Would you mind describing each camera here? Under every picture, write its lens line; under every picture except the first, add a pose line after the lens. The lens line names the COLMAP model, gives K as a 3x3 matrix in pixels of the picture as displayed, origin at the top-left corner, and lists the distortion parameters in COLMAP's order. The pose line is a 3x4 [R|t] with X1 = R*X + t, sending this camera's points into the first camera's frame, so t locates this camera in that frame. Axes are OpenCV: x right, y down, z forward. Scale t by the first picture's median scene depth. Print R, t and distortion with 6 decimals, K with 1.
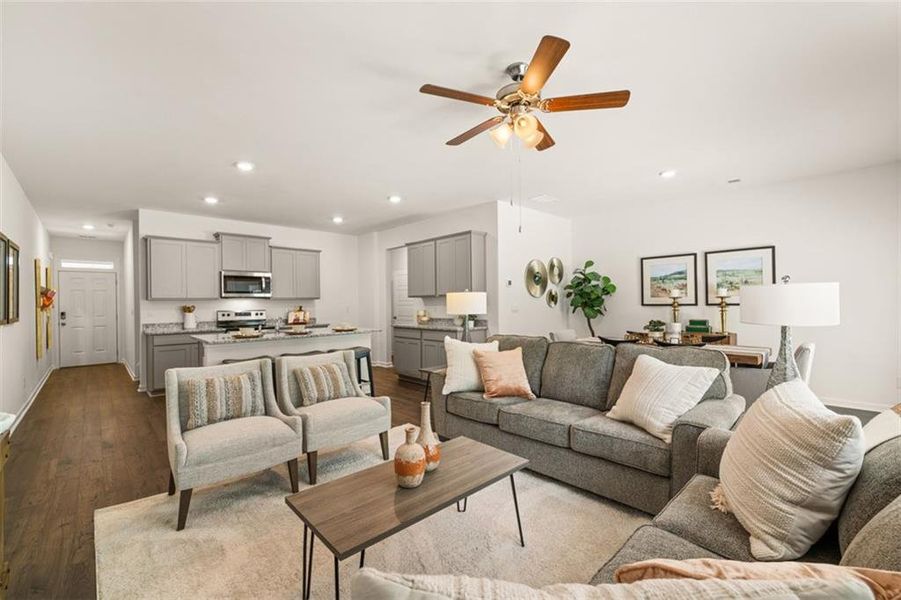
lens RADIAL K [[377.0, 0, 448.1], [0, 377.0, 304.9], [0, 0, 1]] dist [-0.000277, -0.000281]
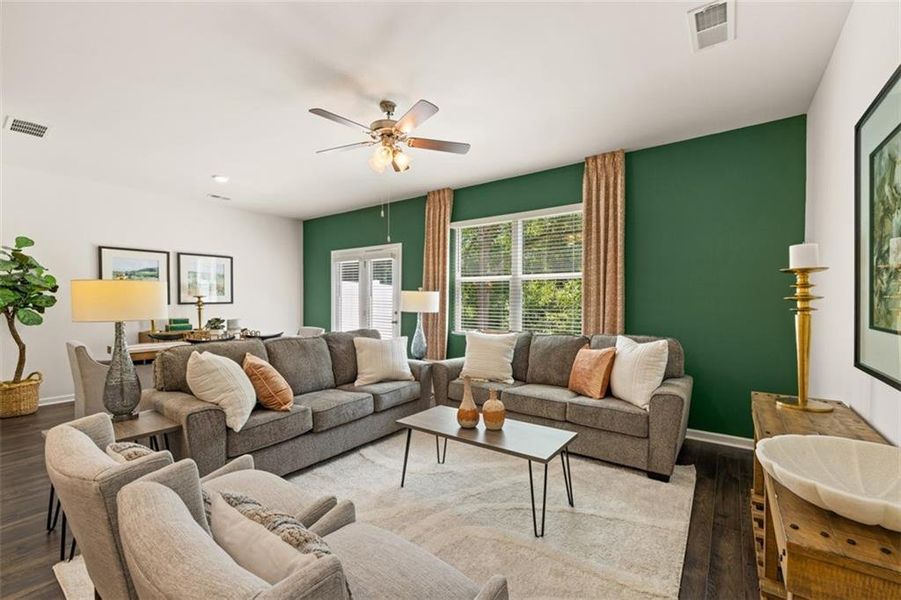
lens RADIAL K [[377.0, 0, 453.5], [0, 377.0, 302.6], [0, 0, 1]] dist [-0.000277, -0.000281]
pose [[-0.188124, 0.000304, 0.982145, -0.447584], [0.007060, 0.999975, 0.001043, 0.001285], [-0.982120, 0.007130, -0.188121, 0.434096]]
